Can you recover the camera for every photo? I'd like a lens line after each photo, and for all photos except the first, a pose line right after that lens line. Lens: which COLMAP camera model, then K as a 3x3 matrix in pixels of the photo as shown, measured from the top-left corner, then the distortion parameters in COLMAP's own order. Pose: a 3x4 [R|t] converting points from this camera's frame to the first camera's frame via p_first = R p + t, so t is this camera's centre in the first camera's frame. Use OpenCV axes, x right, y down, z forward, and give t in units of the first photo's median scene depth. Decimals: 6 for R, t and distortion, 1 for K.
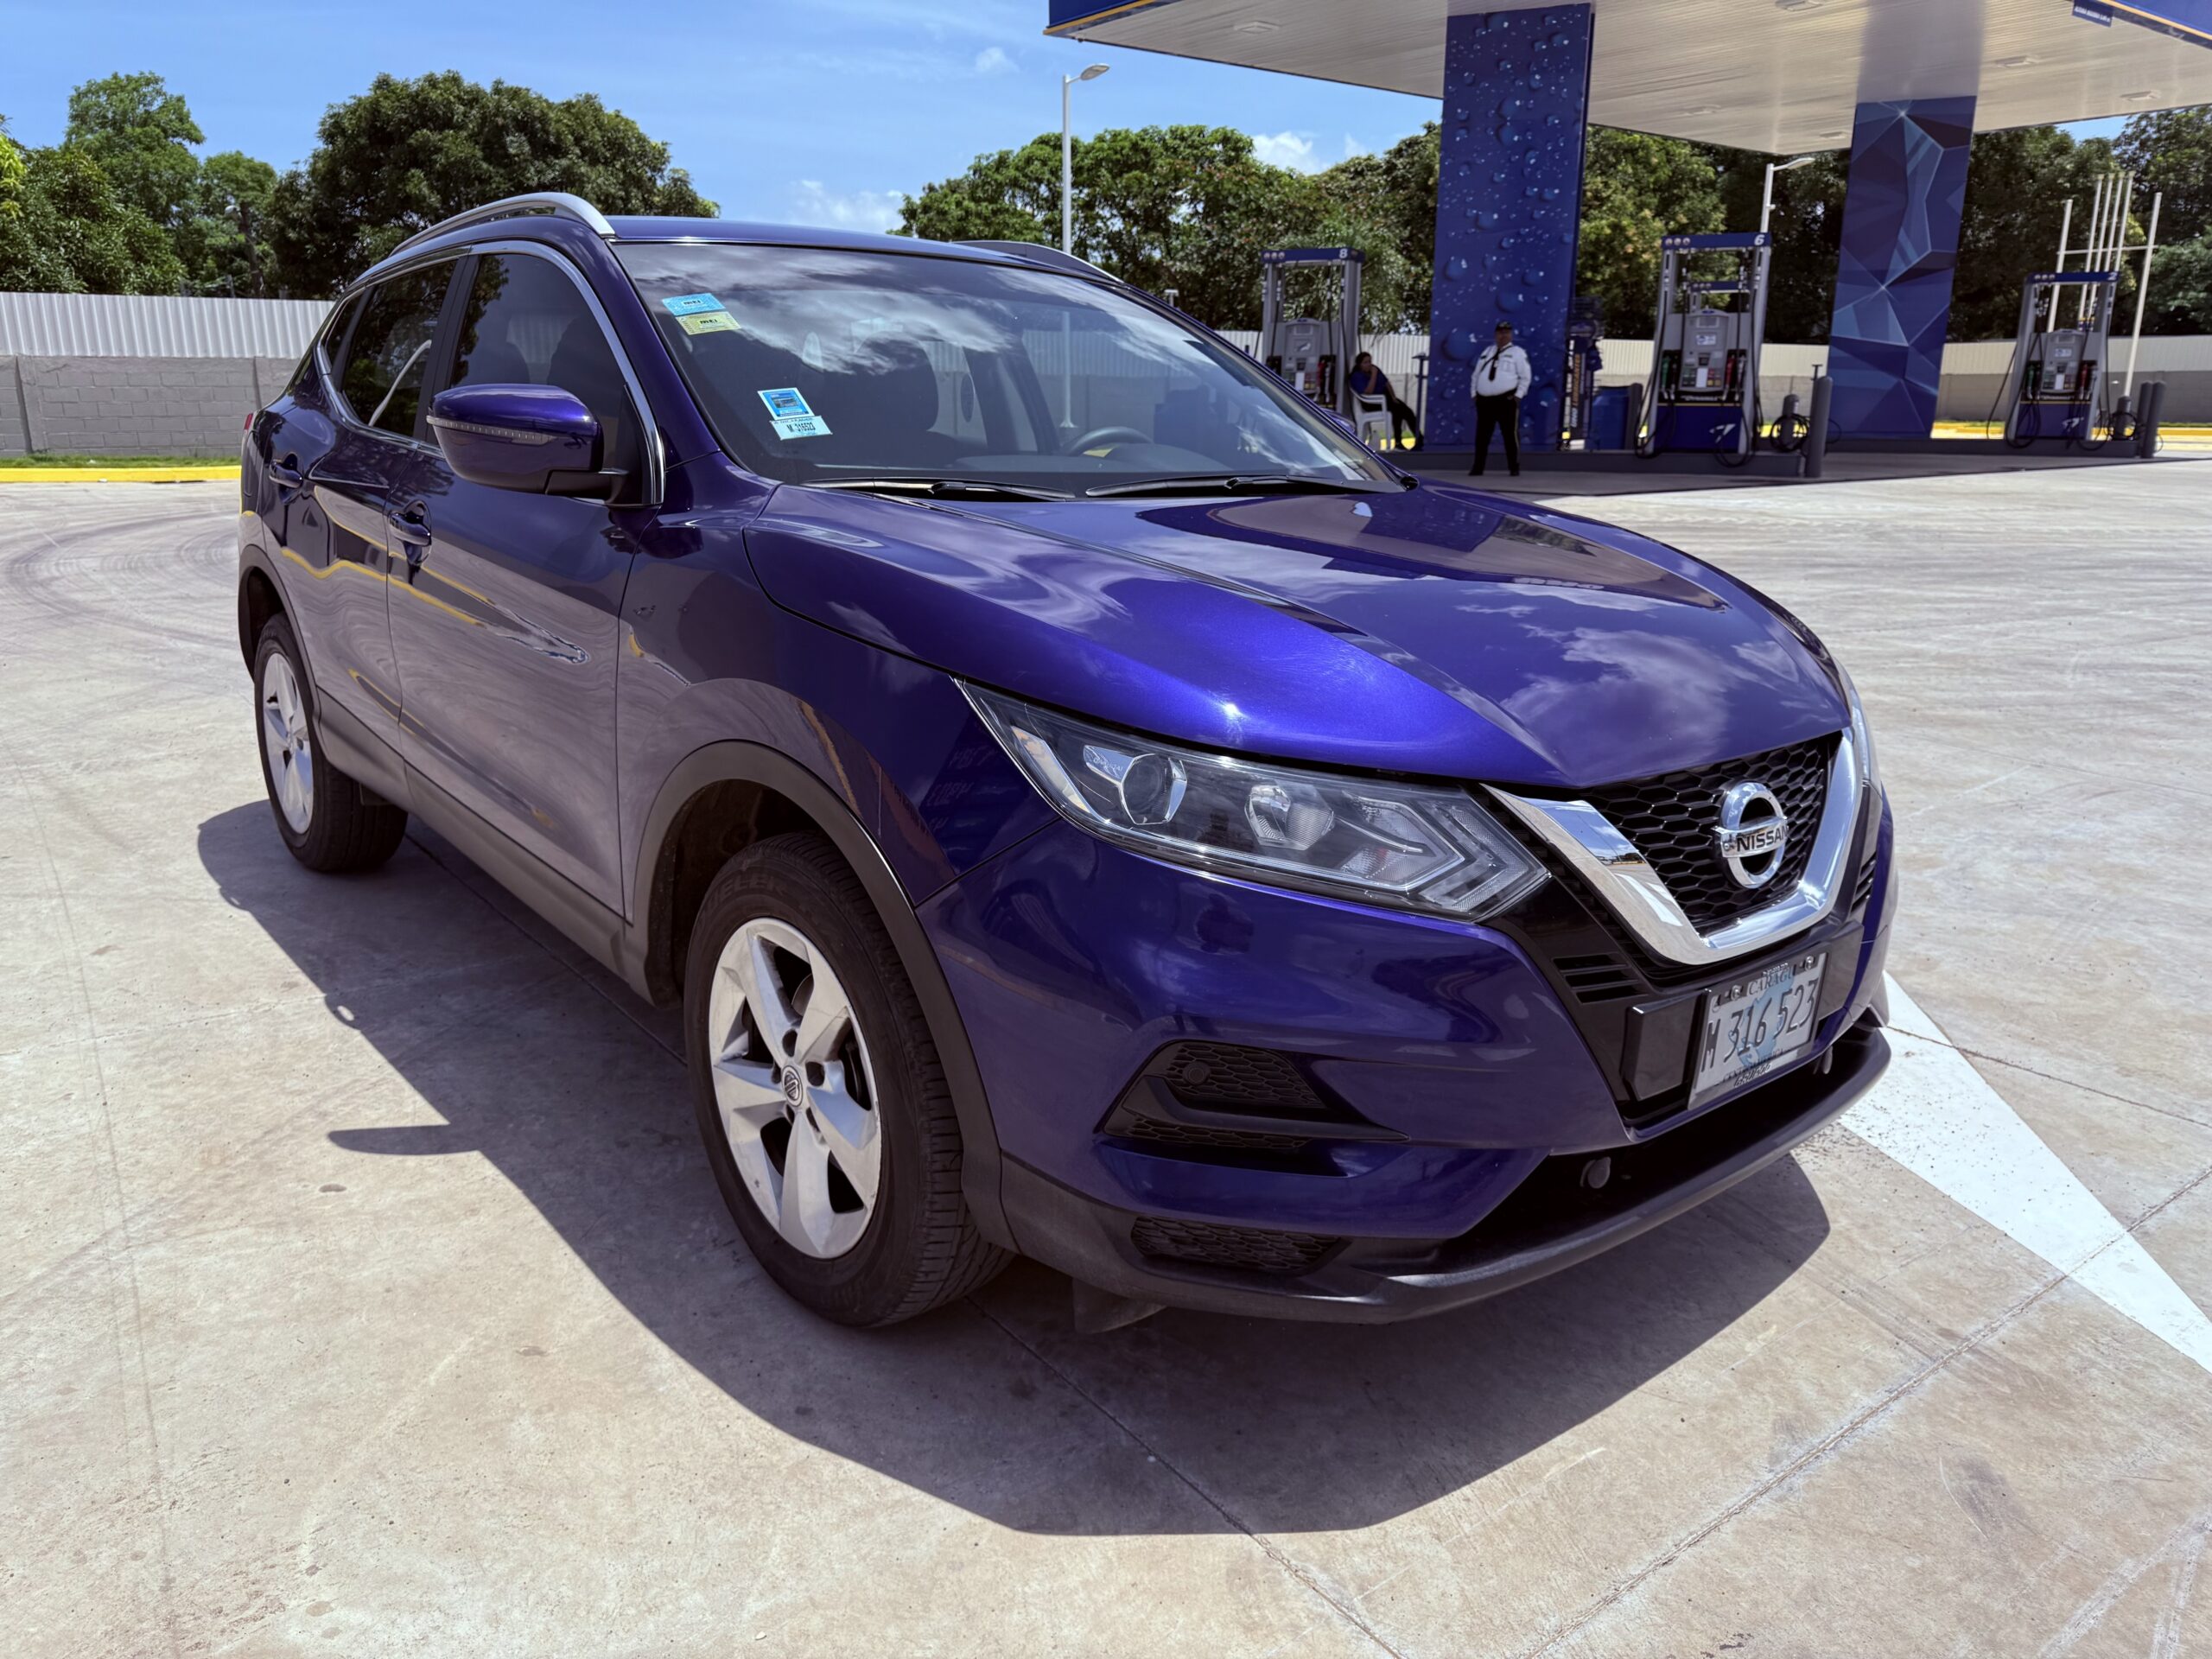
lens RADIAL K [[1569.4, 0, 1095.6], [0, 1569.4, 825.2], [0, 0, 1]] dist [0.025210, -0.034699]
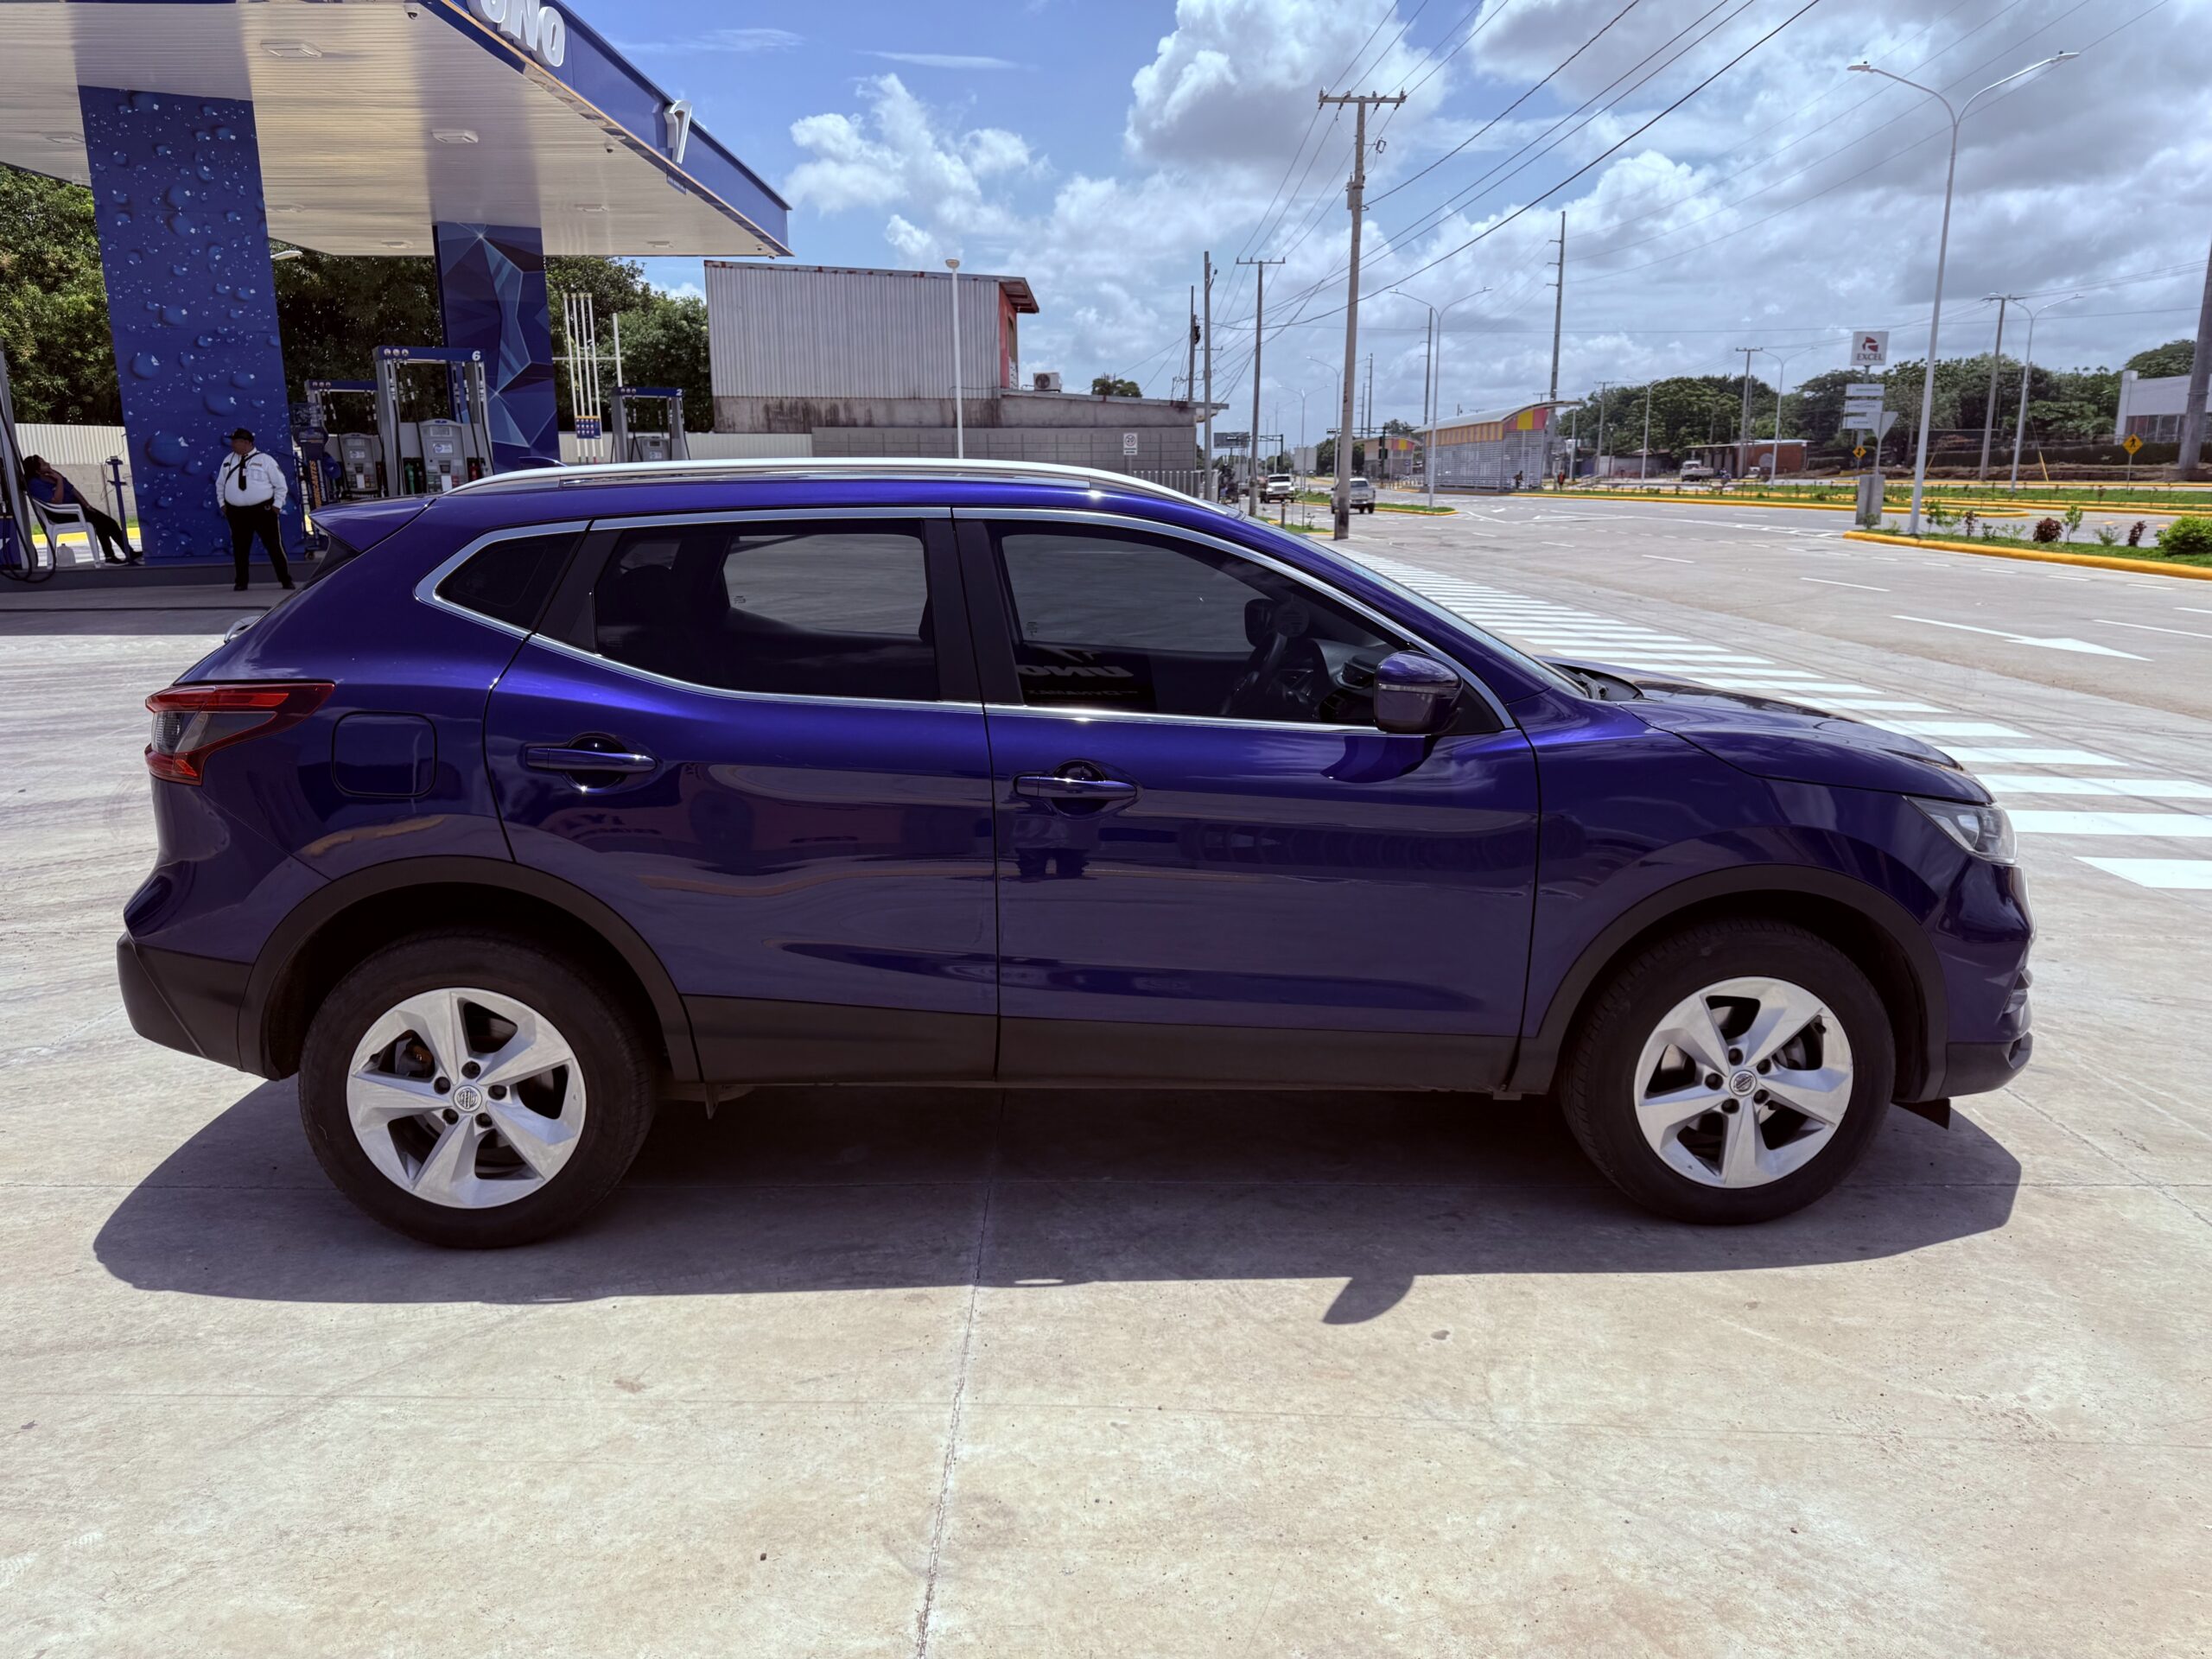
lens RADIAL K [[1569.4, 0, 1100.1], [0, 1569.4, 838.9], [0, 0, 1]] dist [0.025210, -0.034699]
pose [[0.597675, -0.186602, 0.779721, -0.205879], [0.214943, 0.974229, 0.068393, -0.036813], [-0.772389, 0.126719, 0.622381, 0.058099]]
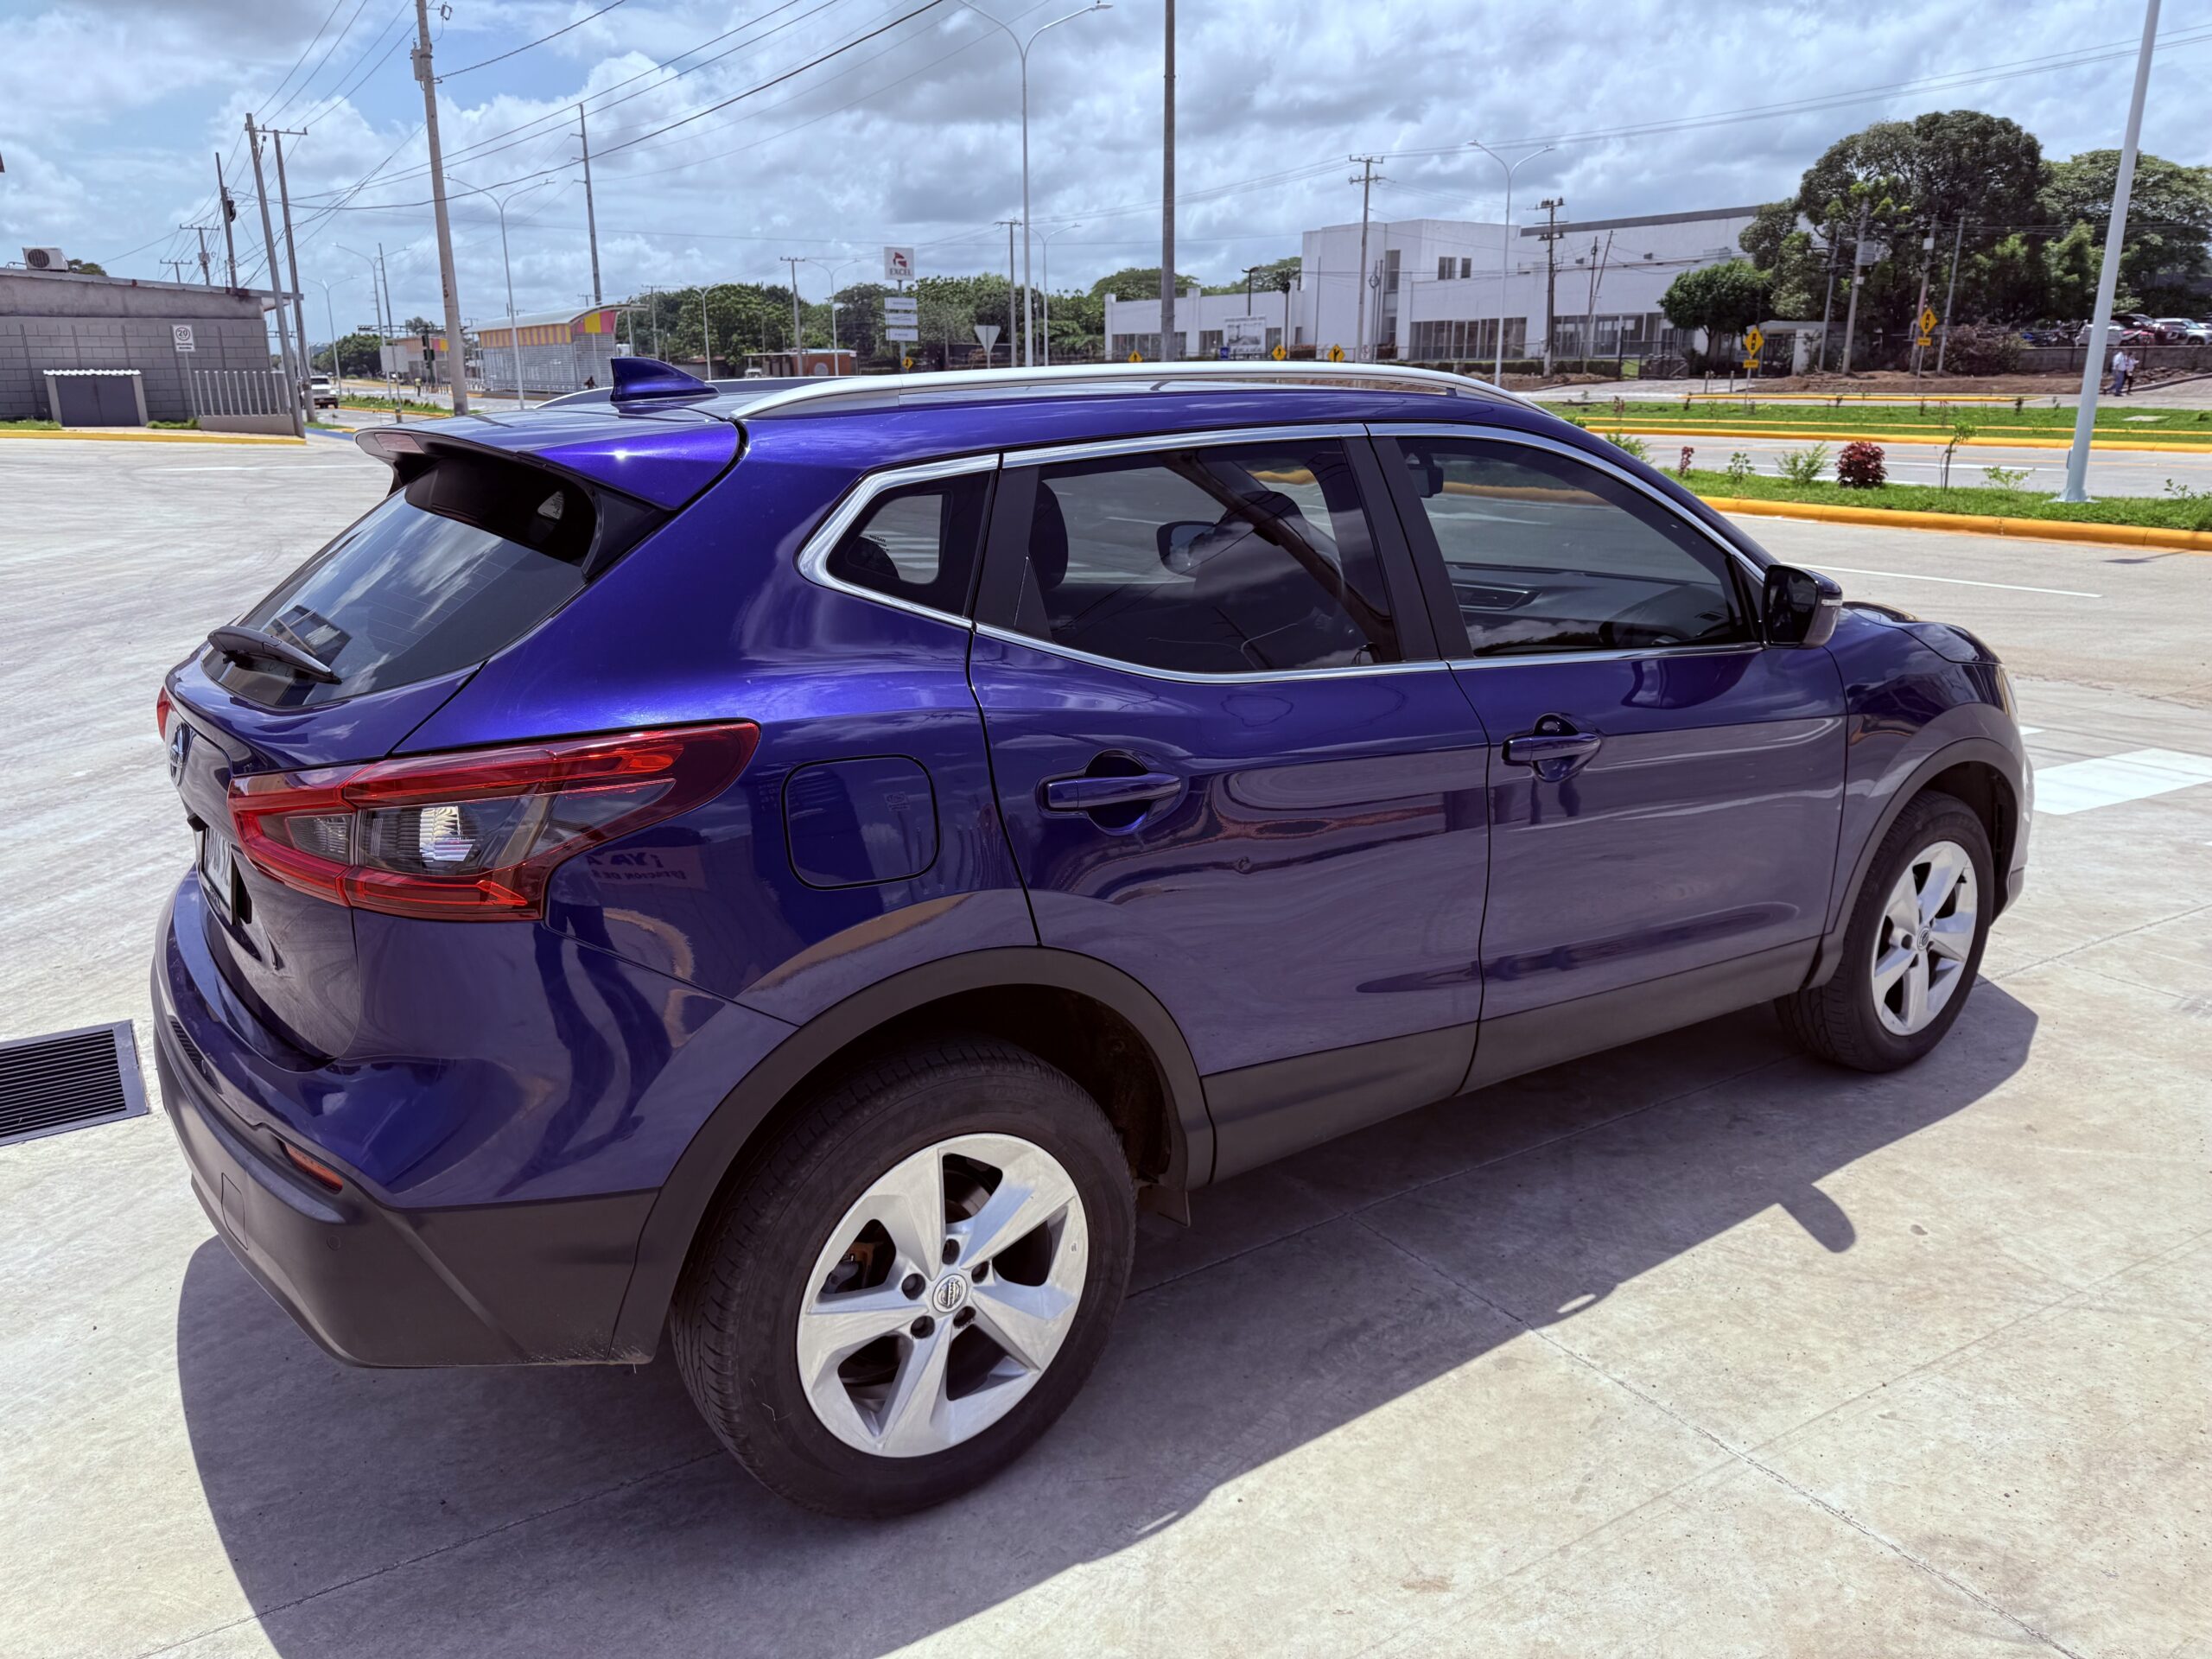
lens RADIAL K [[1569.4, 0, 1108.2], [0, 1569.4, 831.9], [0, 0, 1]] dist [0.025210, -0.034699]
pose [[0.061147, -0.278734, 0.958420, -0.222406], [0.257564, 0.932103, 0.254648, -0.073135], [-0.964325, 0.231283, 0.128787, 0.190992]]
